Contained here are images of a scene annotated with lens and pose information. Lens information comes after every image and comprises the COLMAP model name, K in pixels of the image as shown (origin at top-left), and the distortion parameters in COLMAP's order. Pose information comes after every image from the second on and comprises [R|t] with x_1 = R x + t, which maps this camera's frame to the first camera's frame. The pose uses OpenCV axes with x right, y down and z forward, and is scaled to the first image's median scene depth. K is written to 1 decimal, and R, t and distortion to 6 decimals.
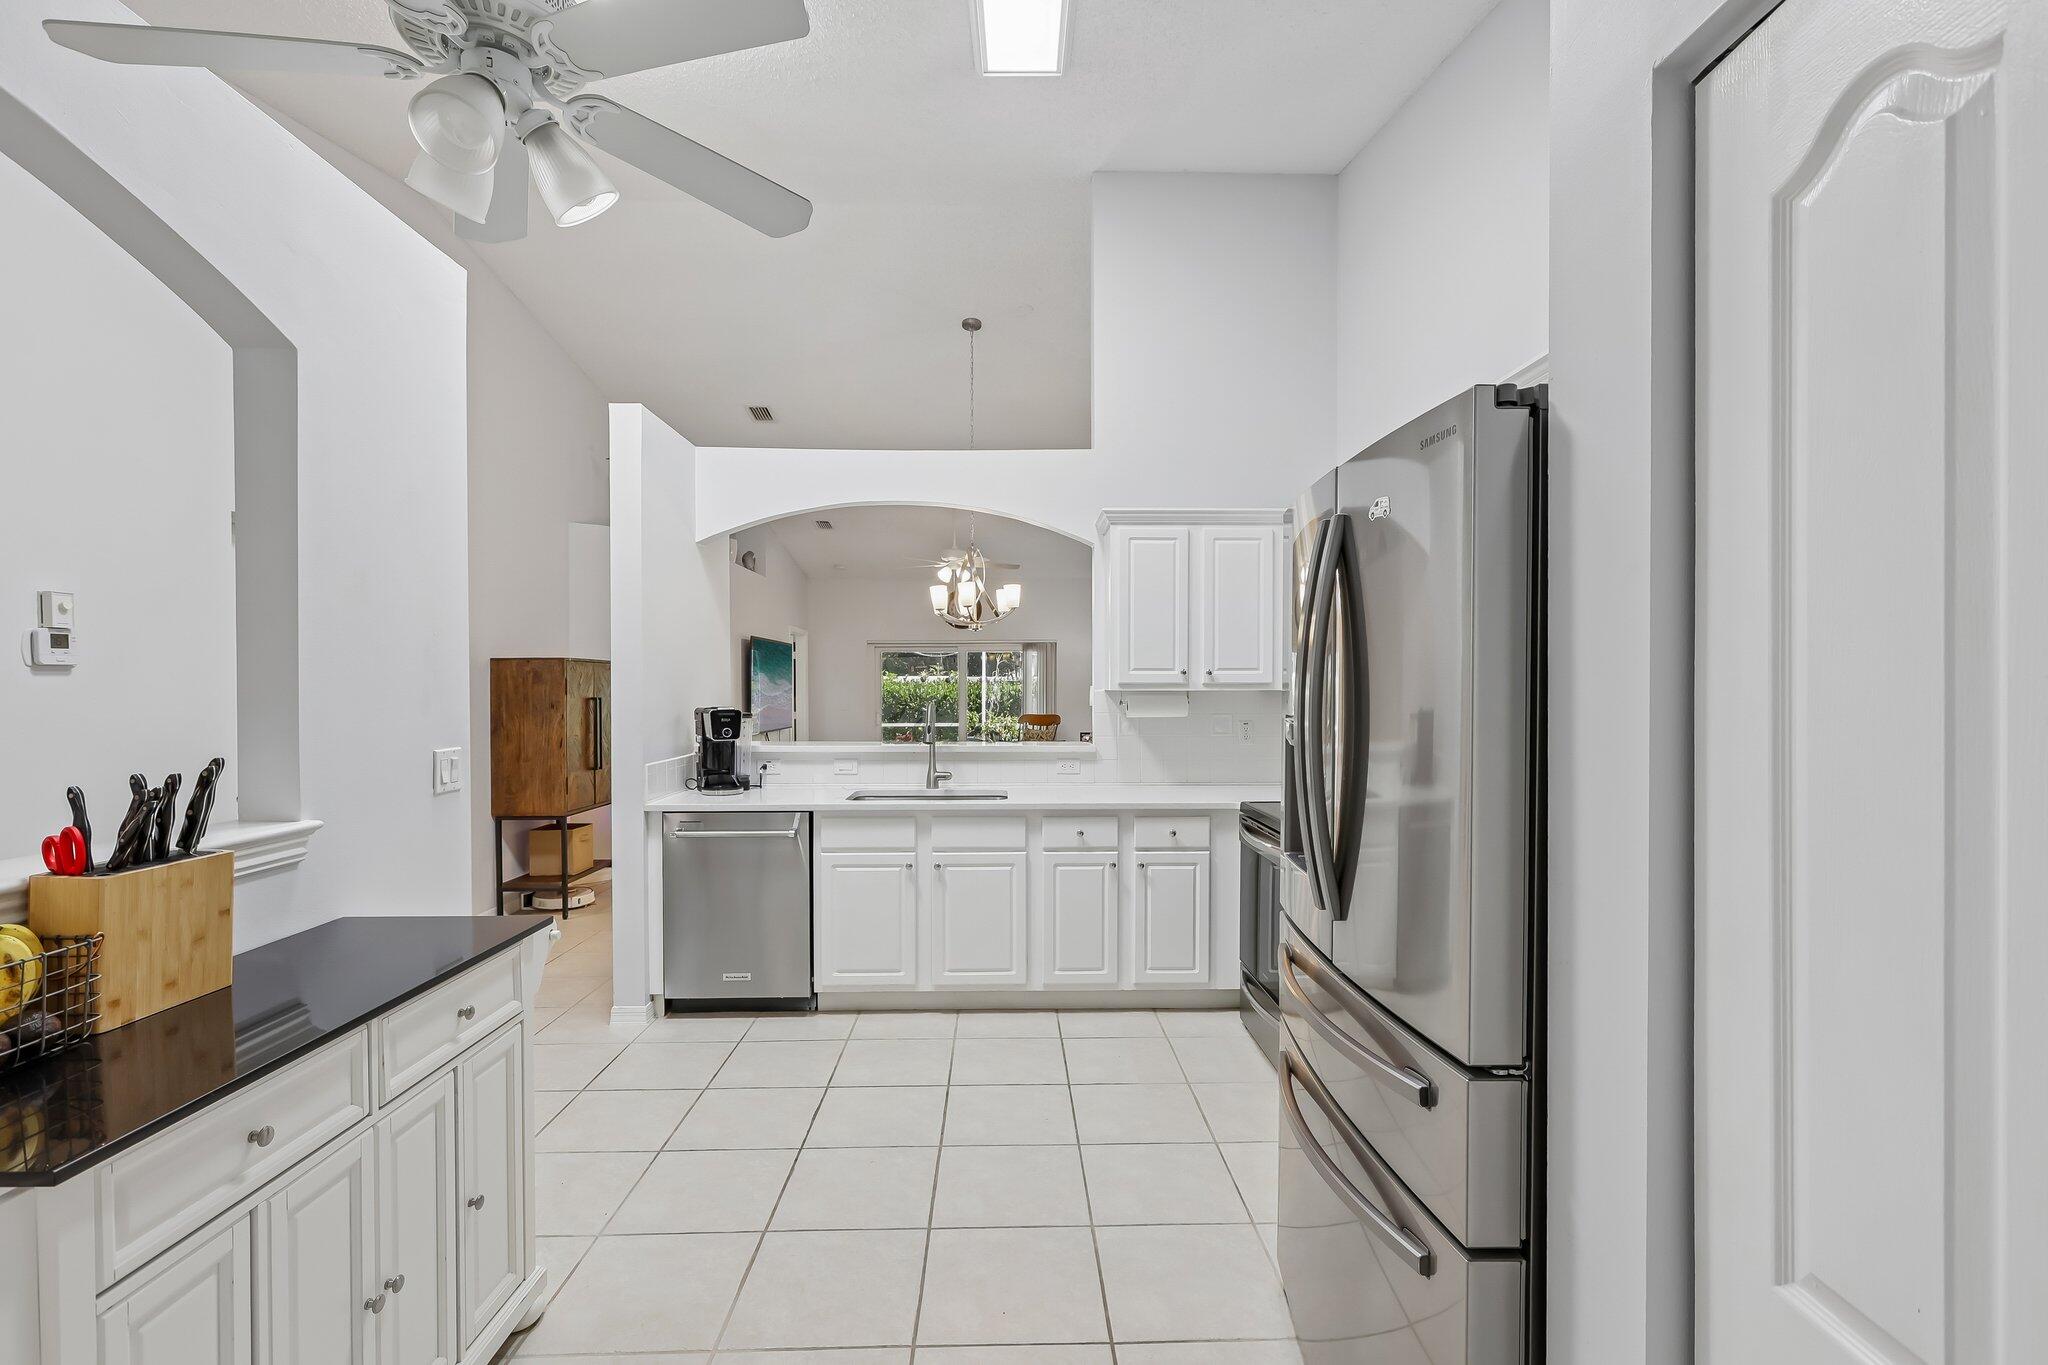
lens RADIAL K [[920.1, 0, 1027.8], [0, 920.1, 691.9], [0, 0, 1]] dist [-0.002352, 0.001398]
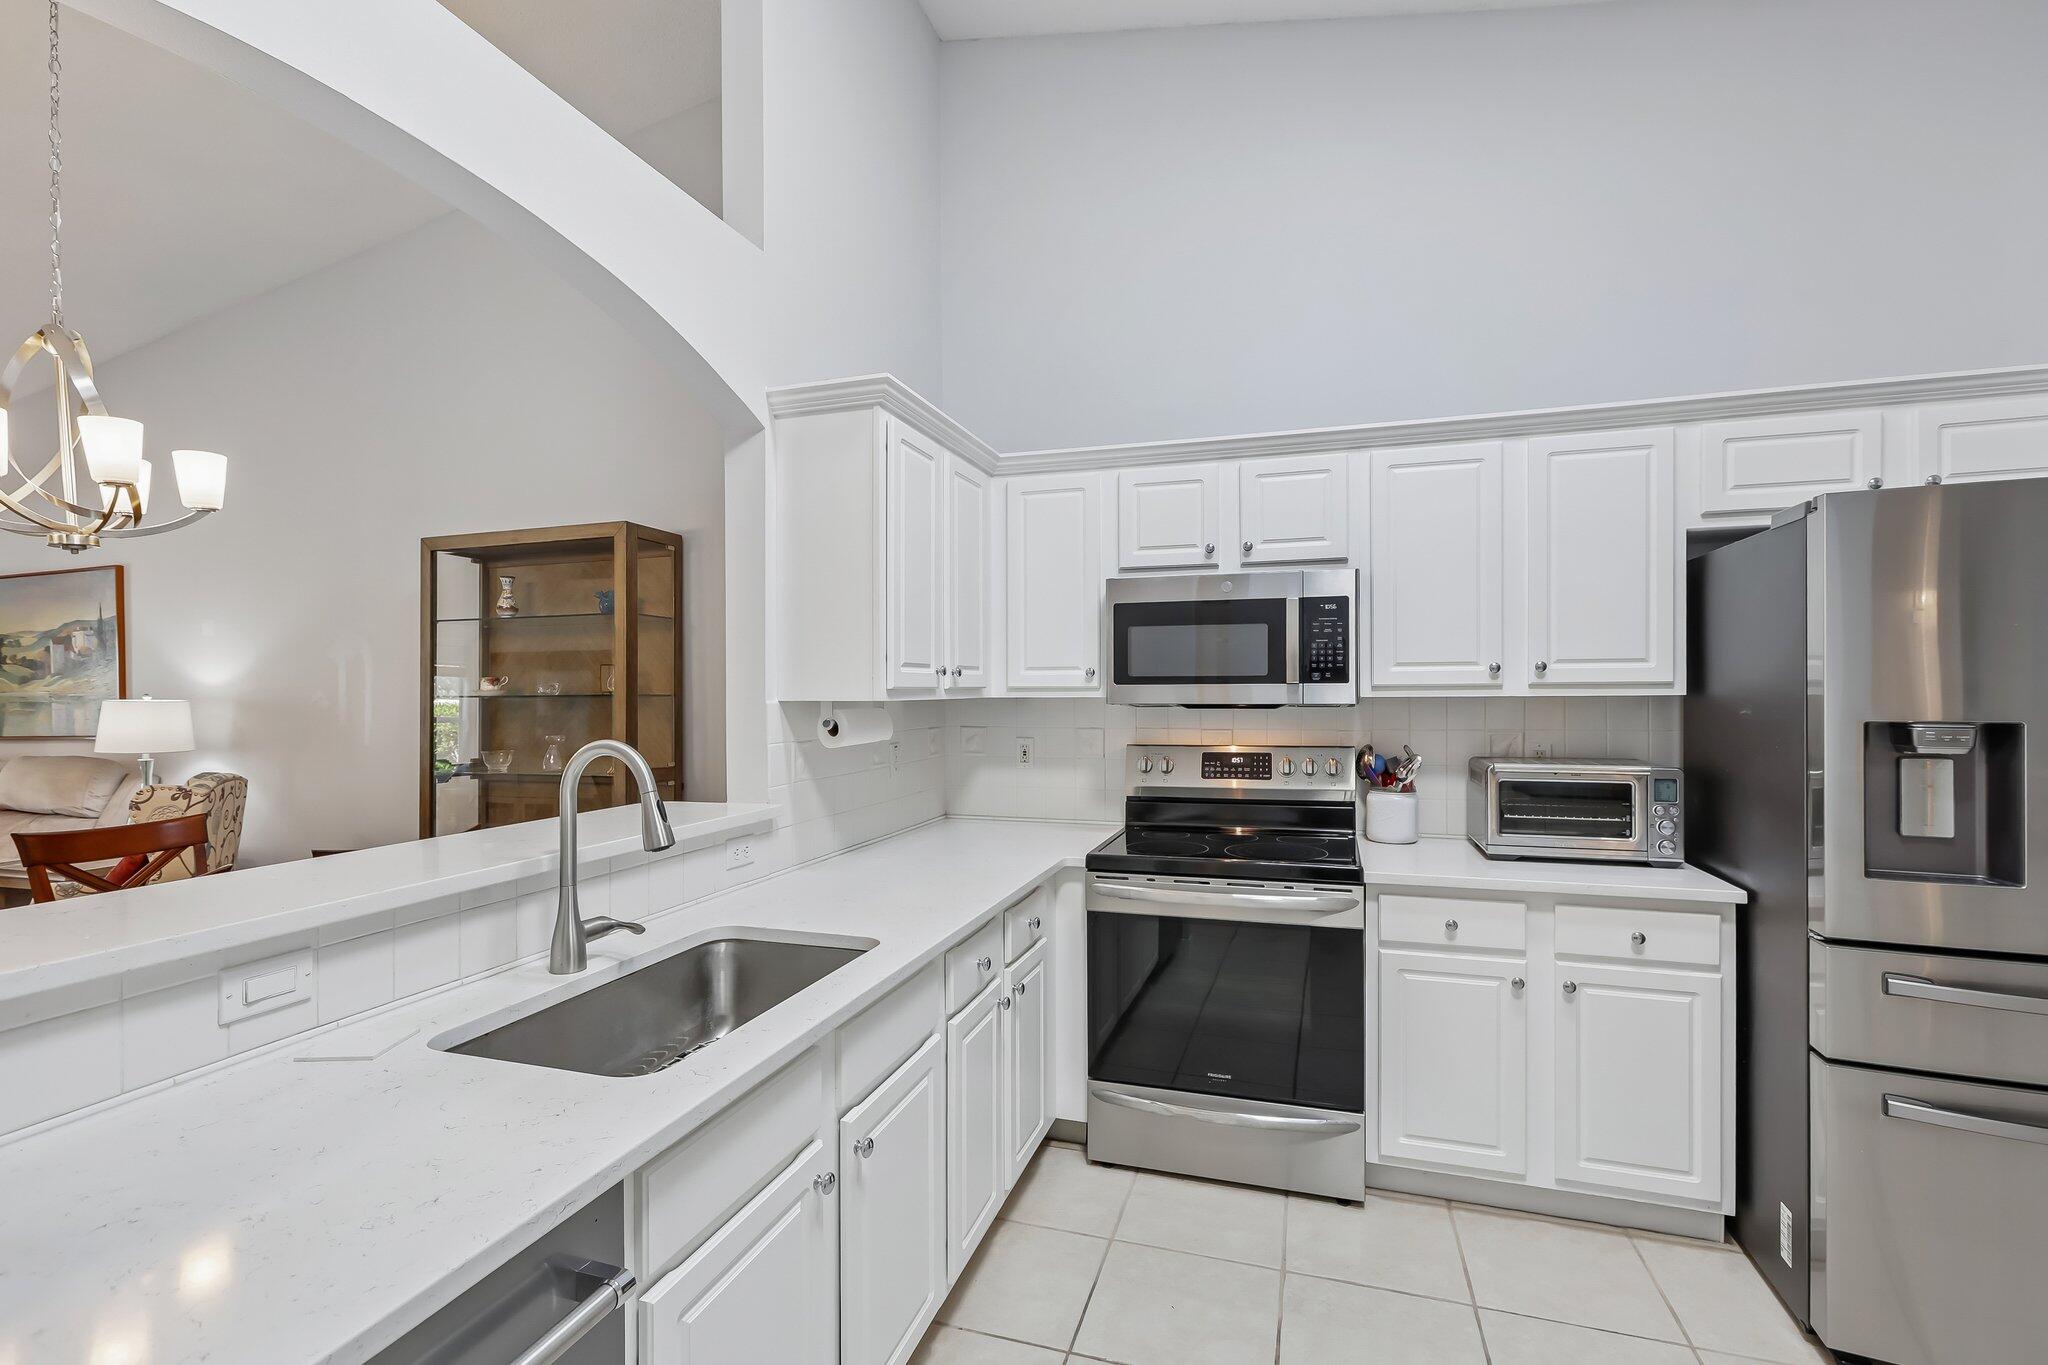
lens RADIAL K [[920.1, 0, 1029.2], [0, 920.1, 686.4], [0, 0, 1]] dist [-0.002352, 0.001398]
pose [[0.326096, 0.003893, 0.945329, -0.316657], [0.010193, 0.999919, -0.007633, -0.003443], [-0.945282, 0.012125, 0.326030, 0.562475]]
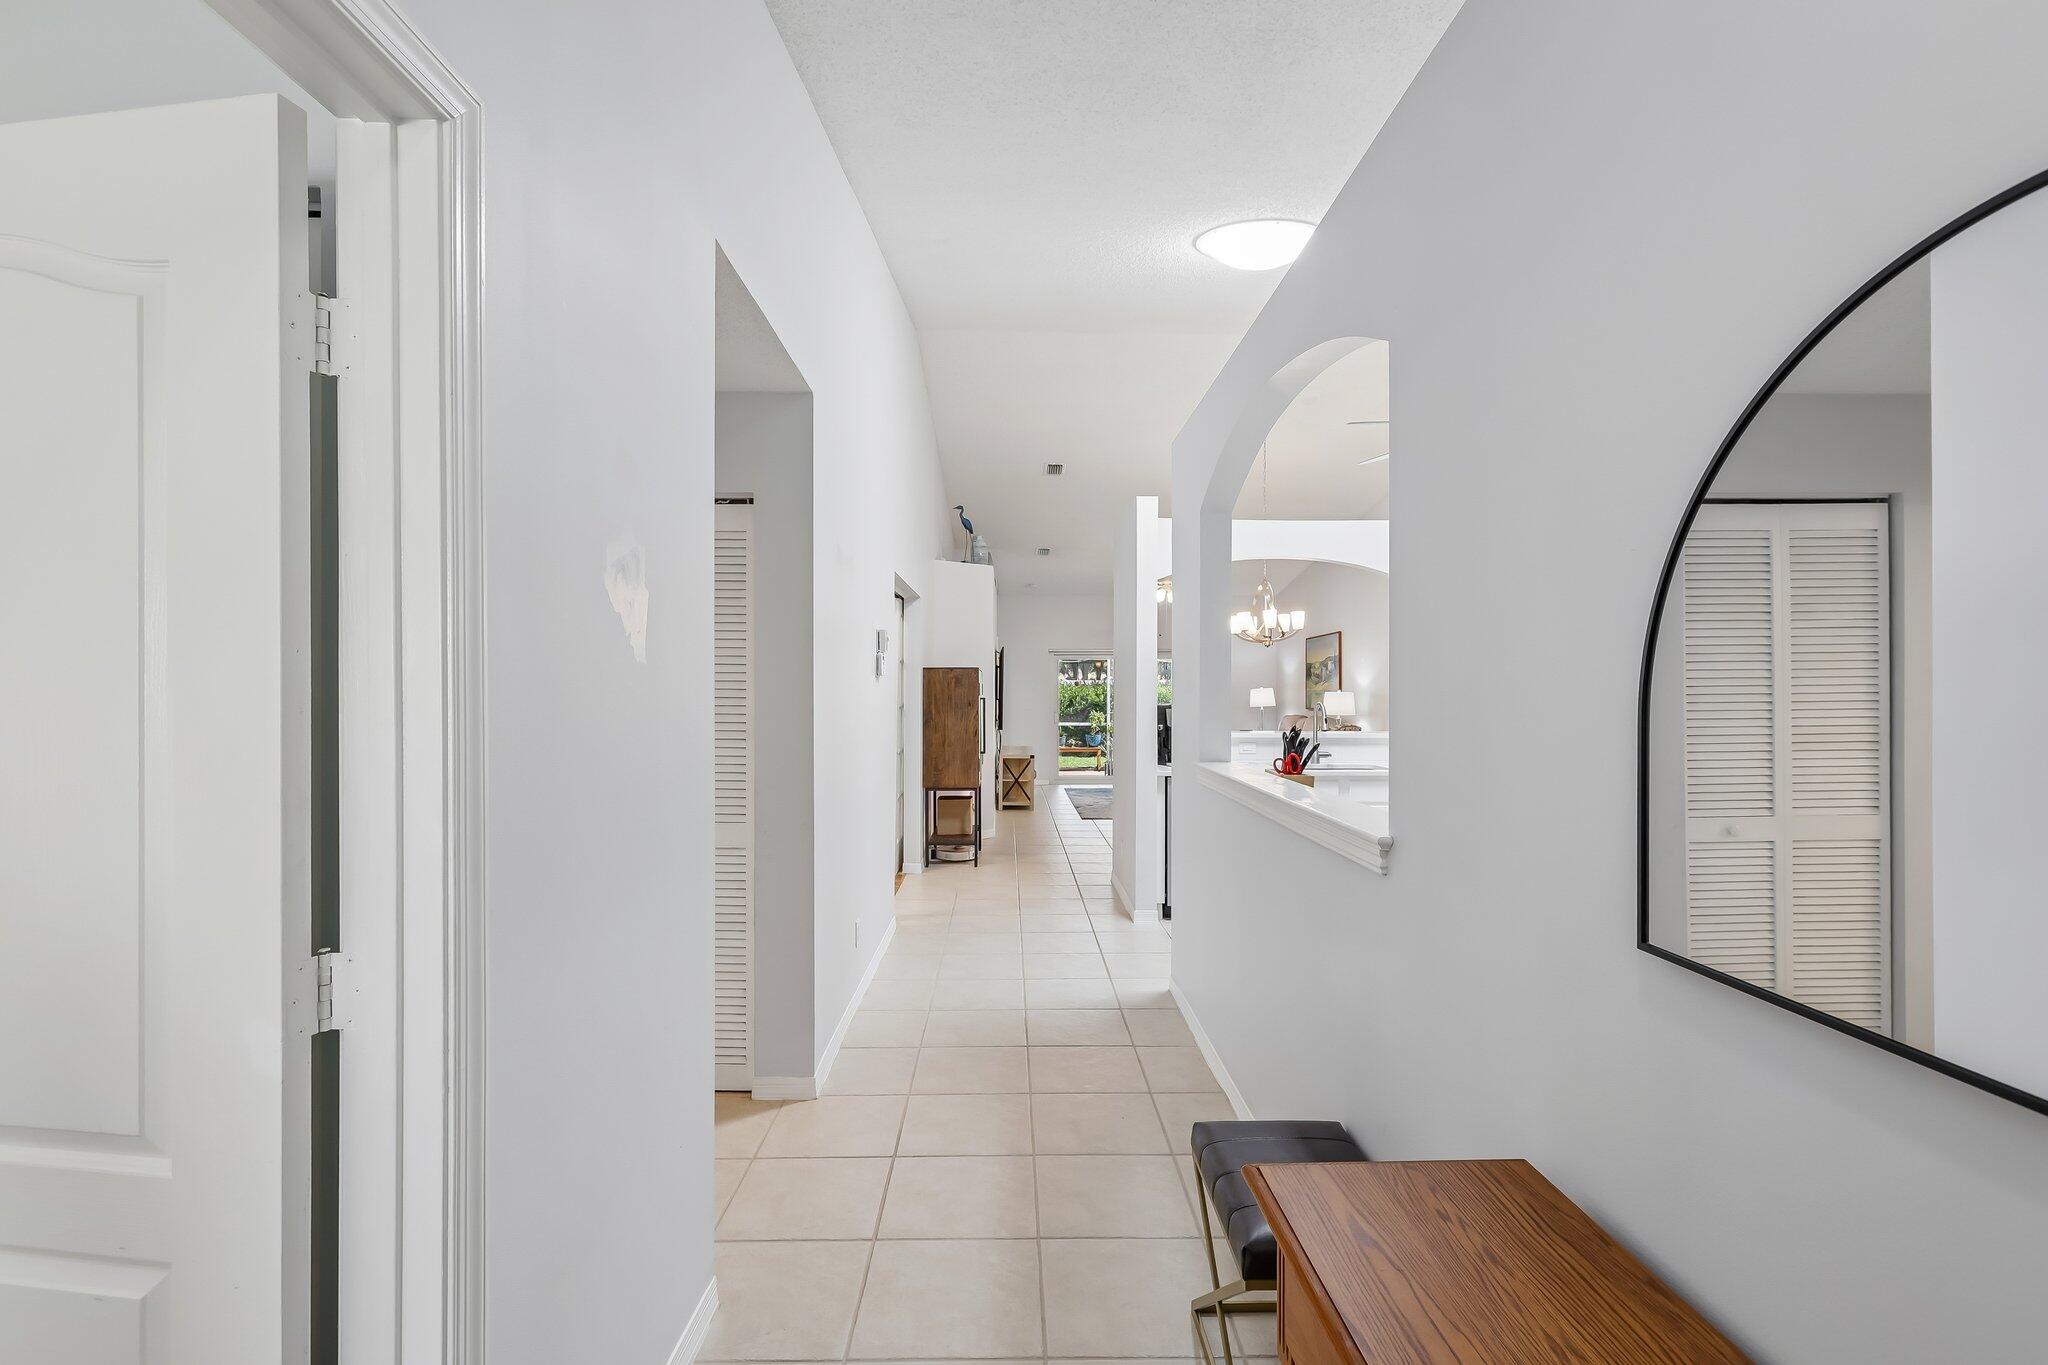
lens RADIAL K [[920.1, 0, 1022.3], [0, 920.1, 686.1], [0, 0, 1]] dist [-0.002352, 0.001398]
pose [[0.999955, 0.003529, -0.008799, -0.429738], [-0.003611, 0.999950, -0.009356, 0.001605], [0.008766, 0.009387, 0.999918, -0.317803]]
